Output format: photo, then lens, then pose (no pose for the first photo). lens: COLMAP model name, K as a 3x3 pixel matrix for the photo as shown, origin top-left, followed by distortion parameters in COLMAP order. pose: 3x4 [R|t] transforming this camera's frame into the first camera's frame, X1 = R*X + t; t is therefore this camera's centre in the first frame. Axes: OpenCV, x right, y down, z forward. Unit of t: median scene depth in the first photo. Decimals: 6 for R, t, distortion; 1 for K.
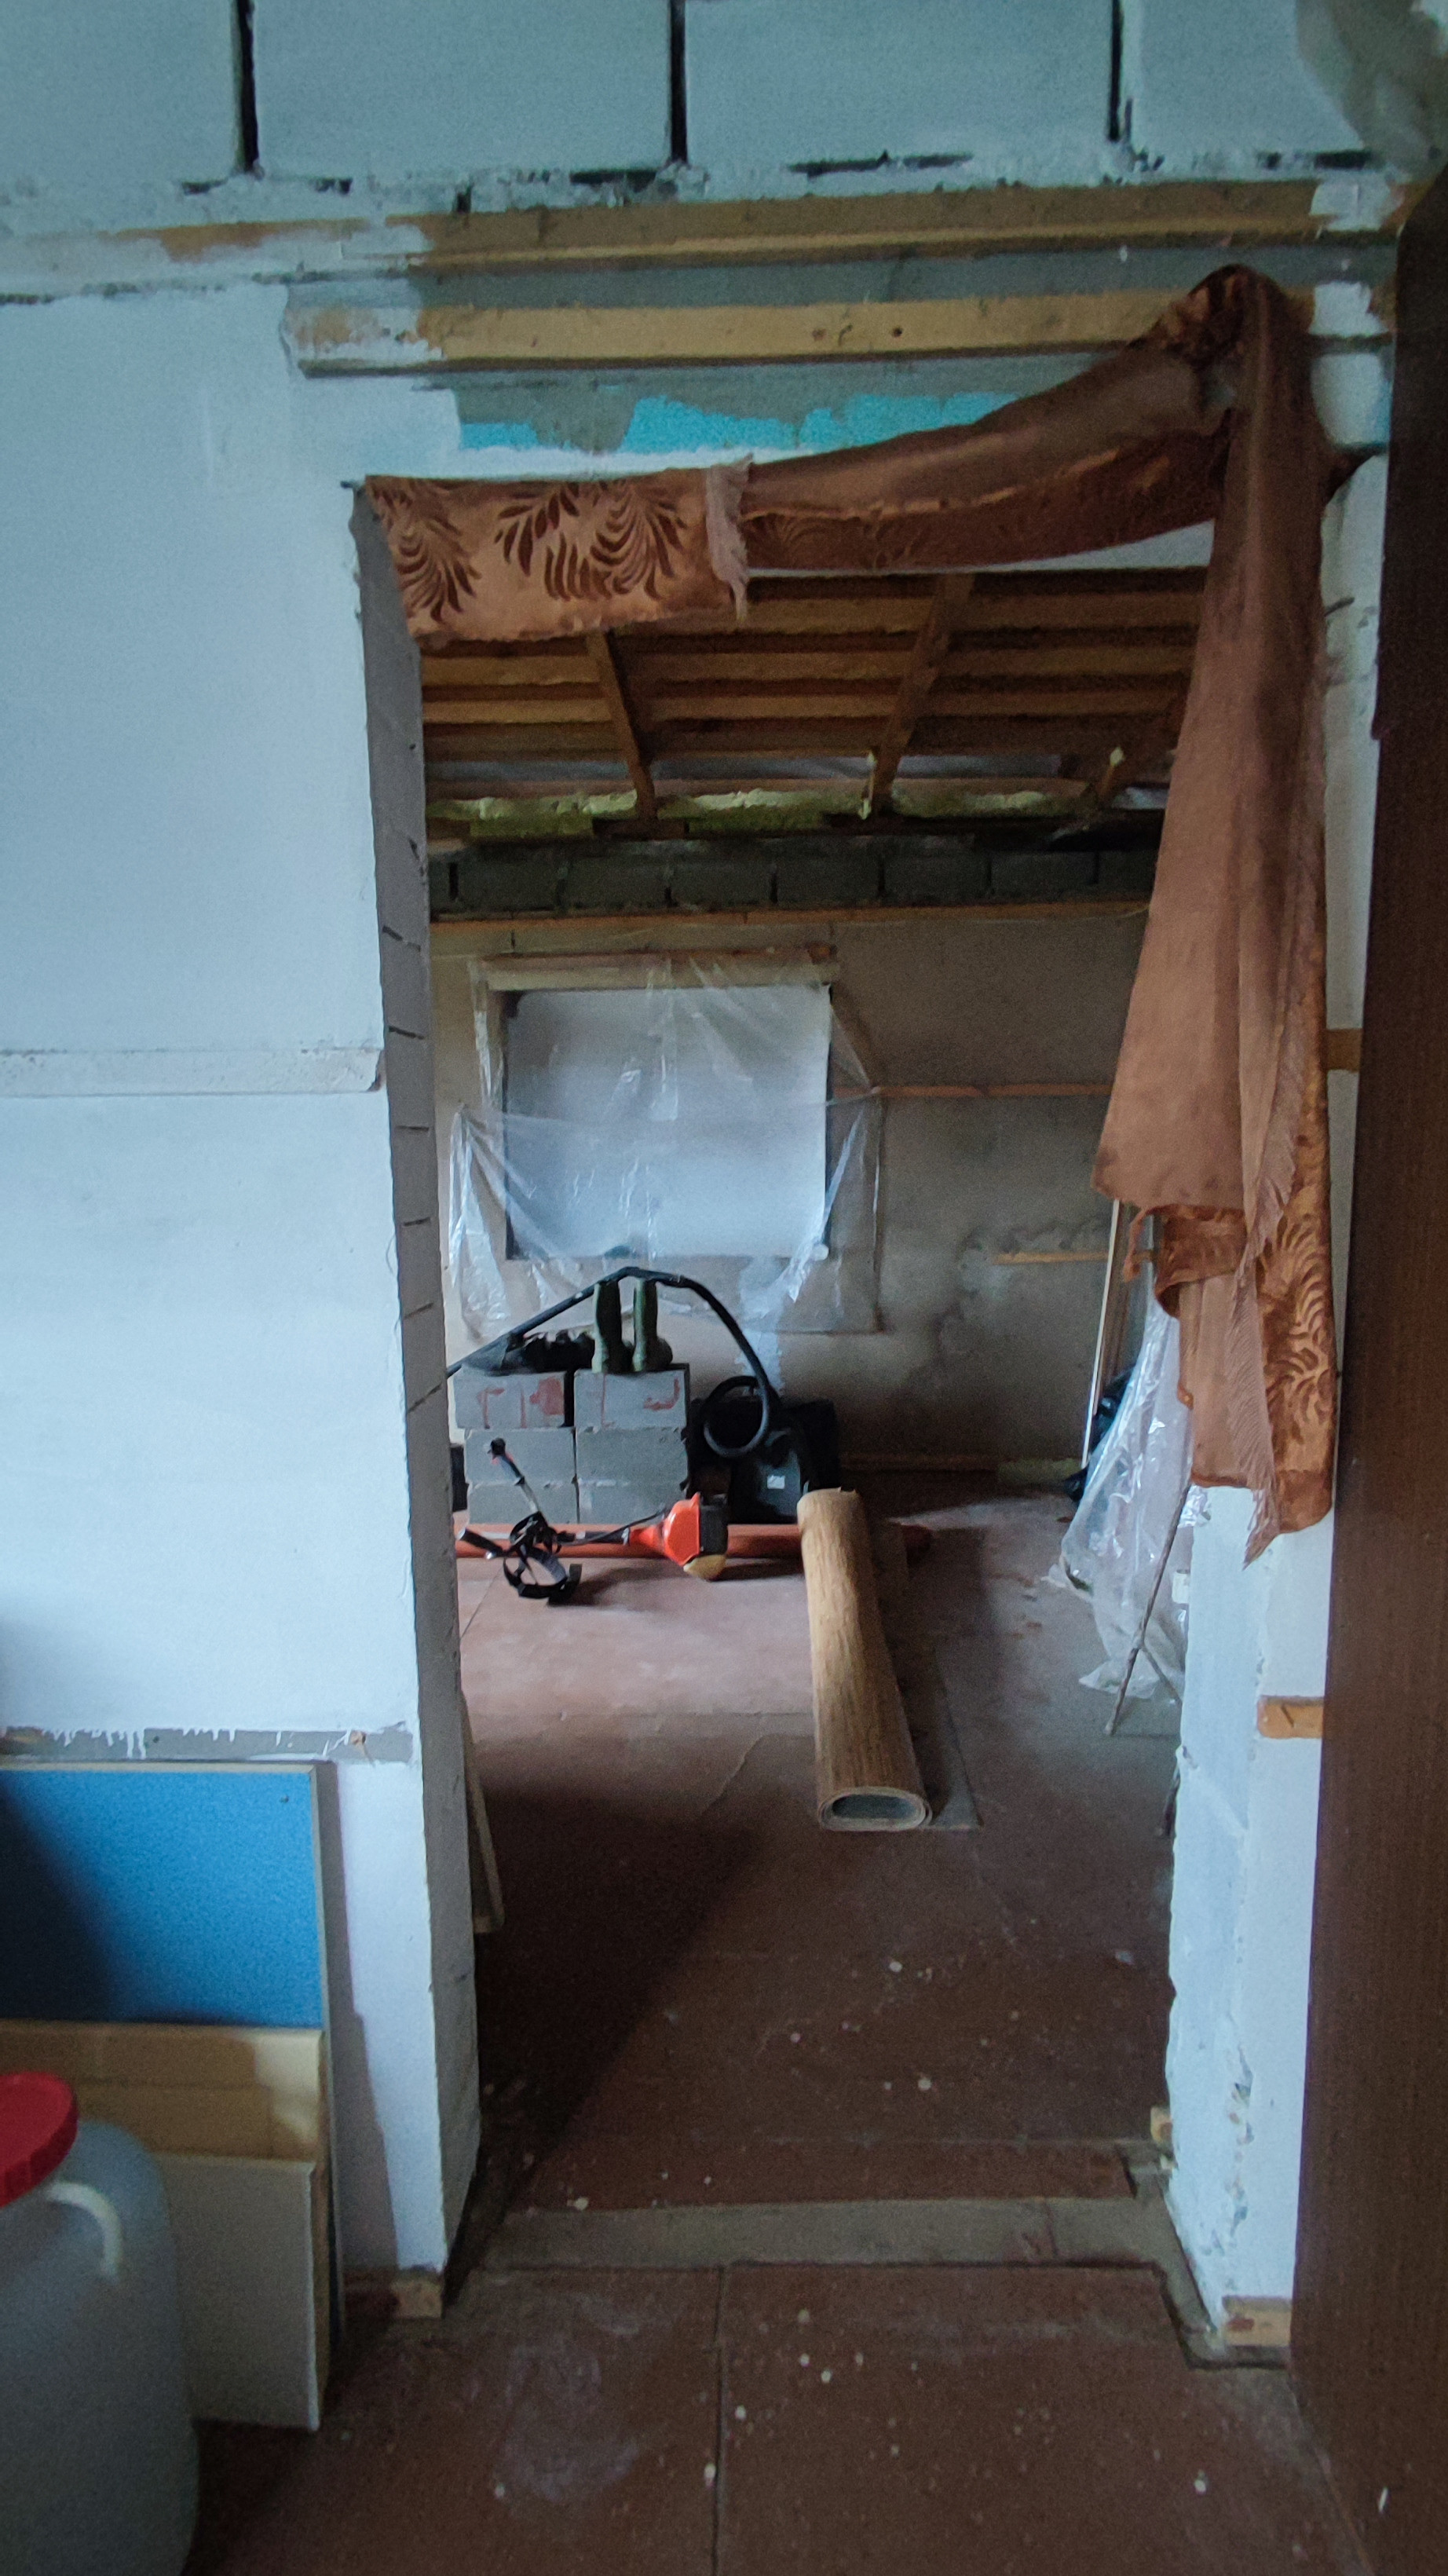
lens RADIAL K [[1196.8, 0, 724.9], [0, 1196.8, 1289.9], [0, 0, 1]] dist [0.010414, -0.003392]
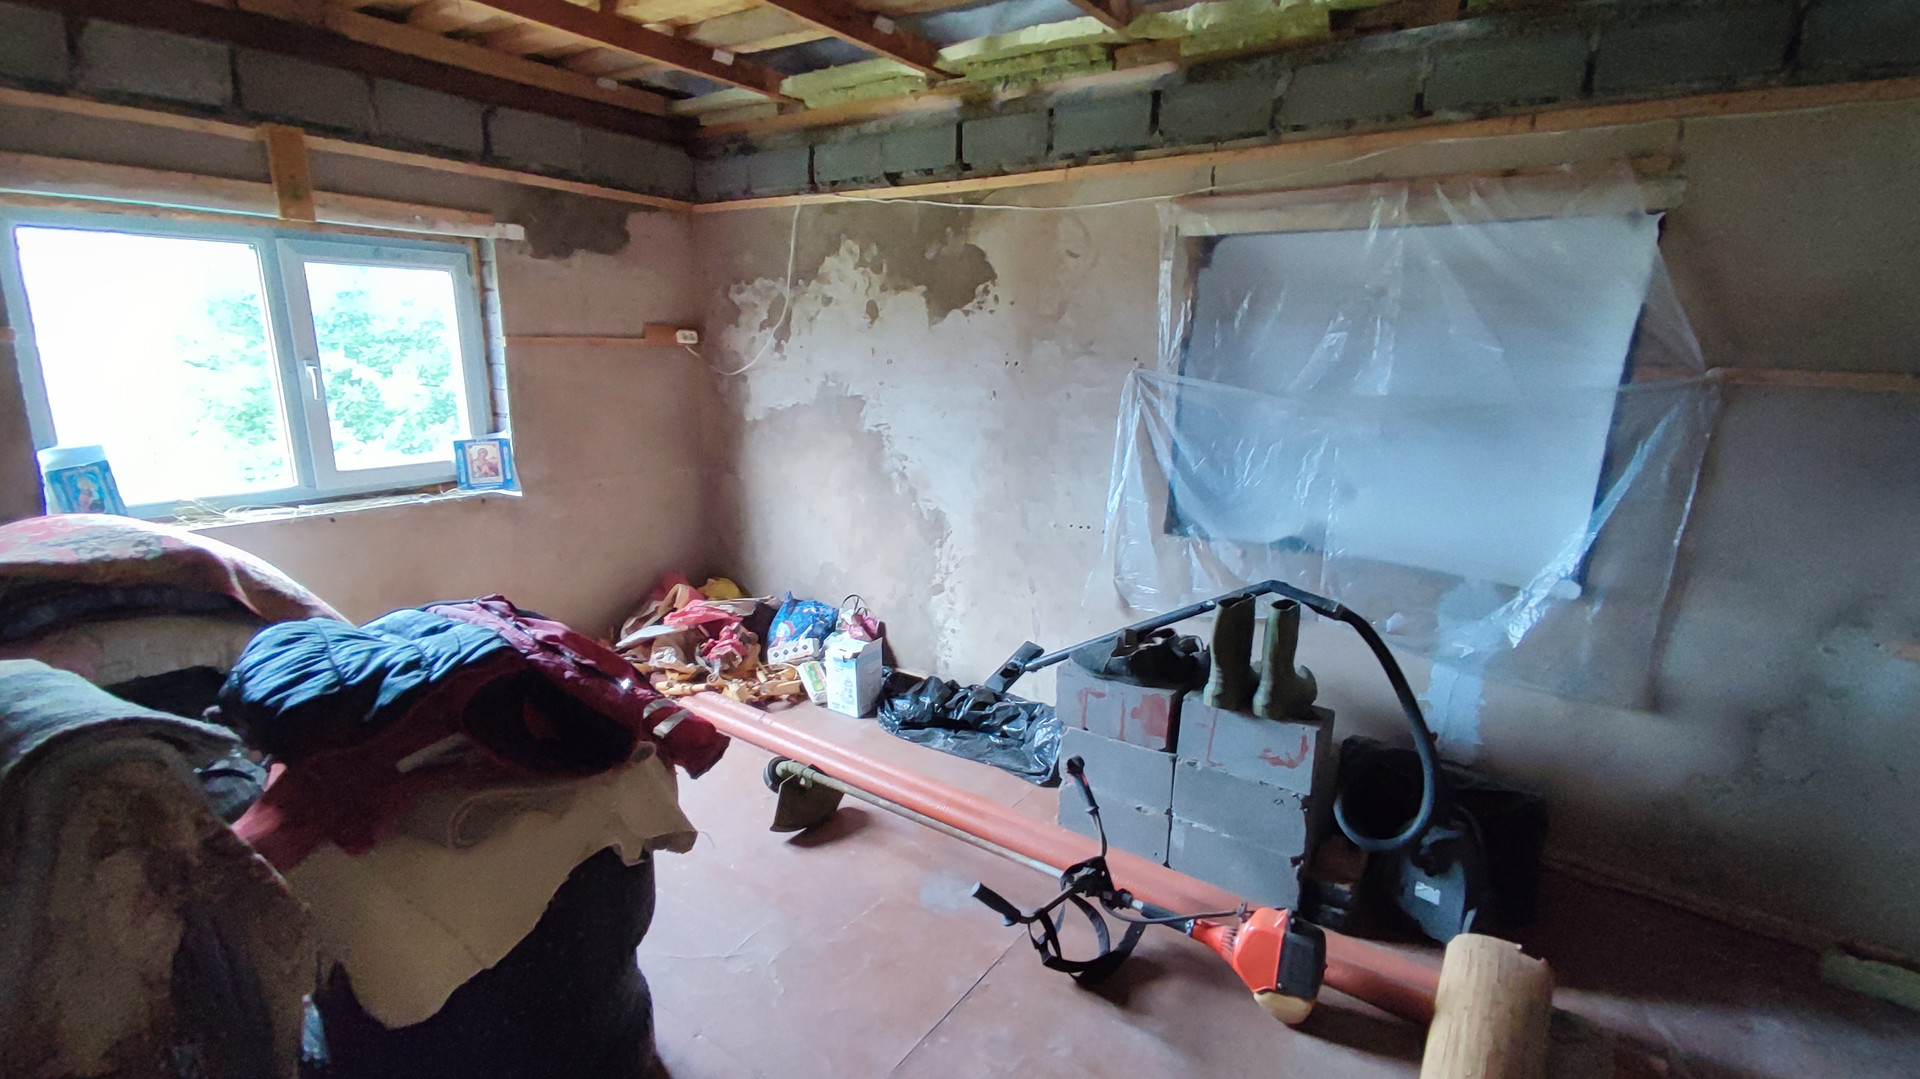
lens RADIAL K [[892.1, 0, 950.5], [0, 892.1, 549.1], [0, 0, 1]] dist [0.010414, -0.003392]
pose [[0.831471, 0.159603, -0.532149, 0.054061], [-0.102324, 0.985455, 0.135680, -0.094466], [0.546063, -0.058362, 0.835709, 0.340275]]
